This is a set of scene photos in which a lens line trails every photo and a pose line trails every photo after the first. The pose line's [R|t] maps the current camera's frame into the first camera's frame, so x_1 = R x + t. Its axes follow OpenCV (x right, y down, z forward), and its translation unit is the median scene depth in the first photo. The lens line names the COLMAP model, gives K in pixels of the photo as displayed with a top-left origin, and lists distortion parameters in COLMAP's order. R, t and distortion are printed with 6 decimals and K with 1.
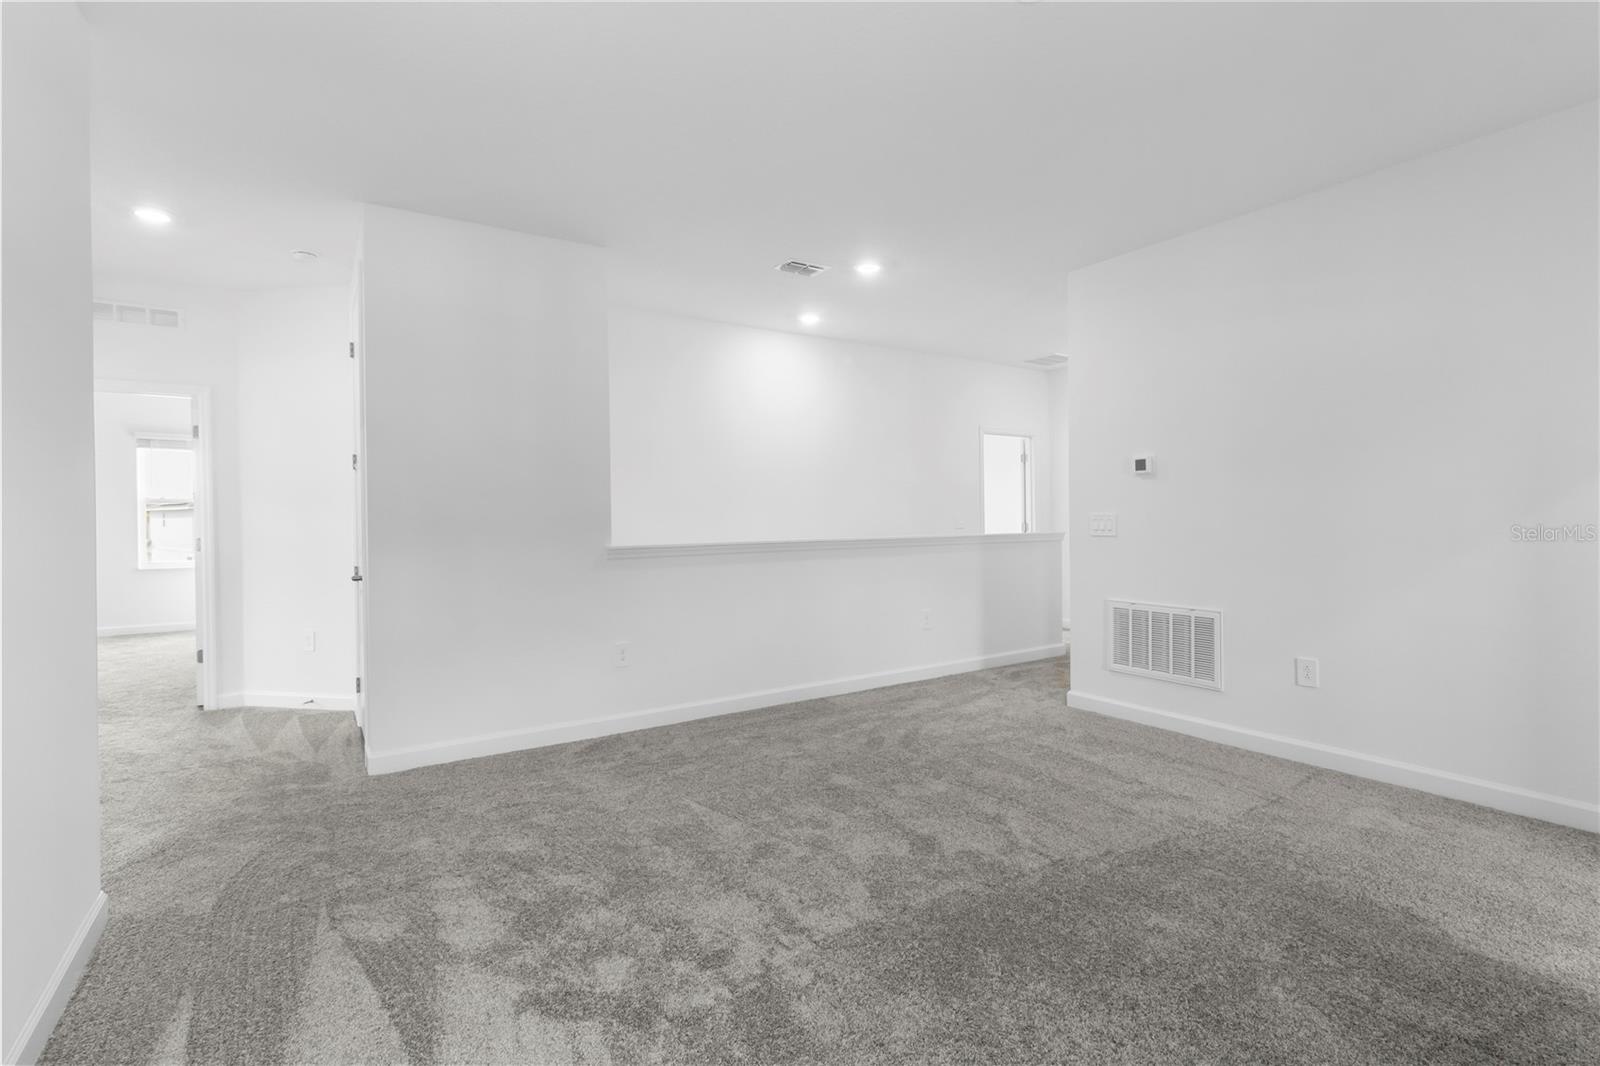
lens RADIAL K [[716.7, 0, 800.0], [0, 716.7, 533.0], [0, 0, 1]] dist [0.001708, -0.000112]
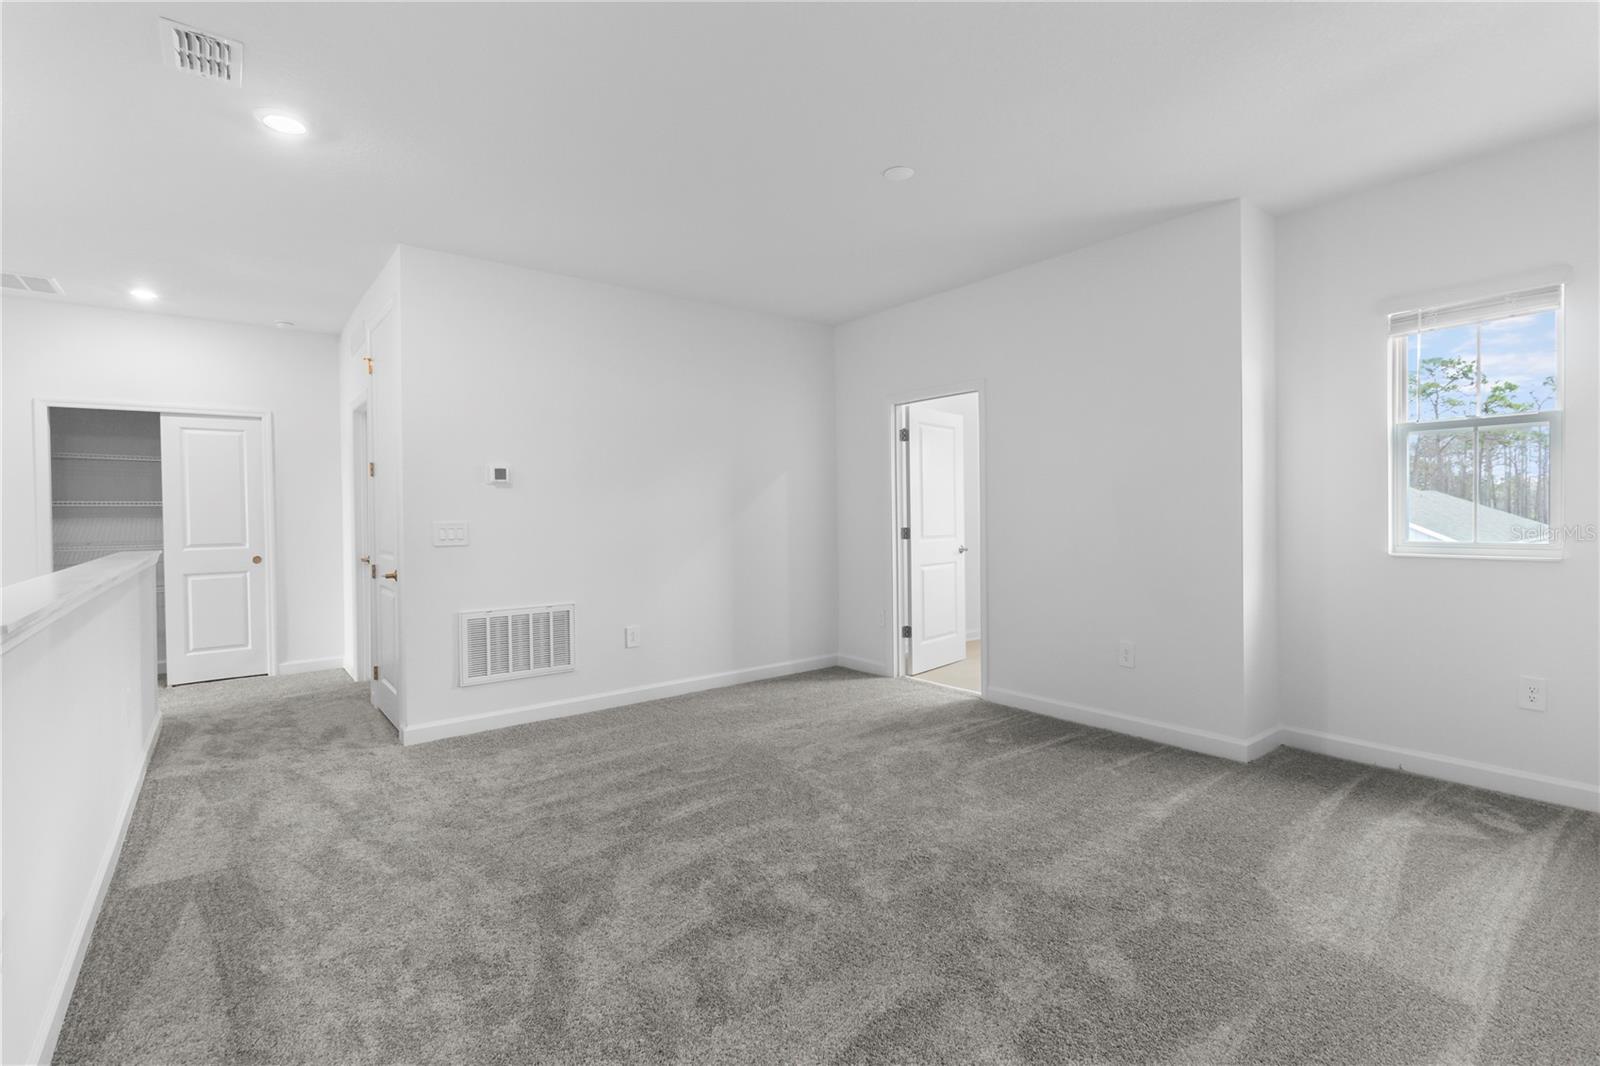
lens RADIAL K [[743.2, 0, 799.5], [0, 743.2, 521.7], [0, 0, 1]] dist [0.004417, -0.000589]
pose [[-0.071188, -0.003627, 0.997456, -0.616577], [0.031776, 0.999478, 0.005902, -0.019914], [-0.996957, 0.032116, -0.071036, 0.656789]]
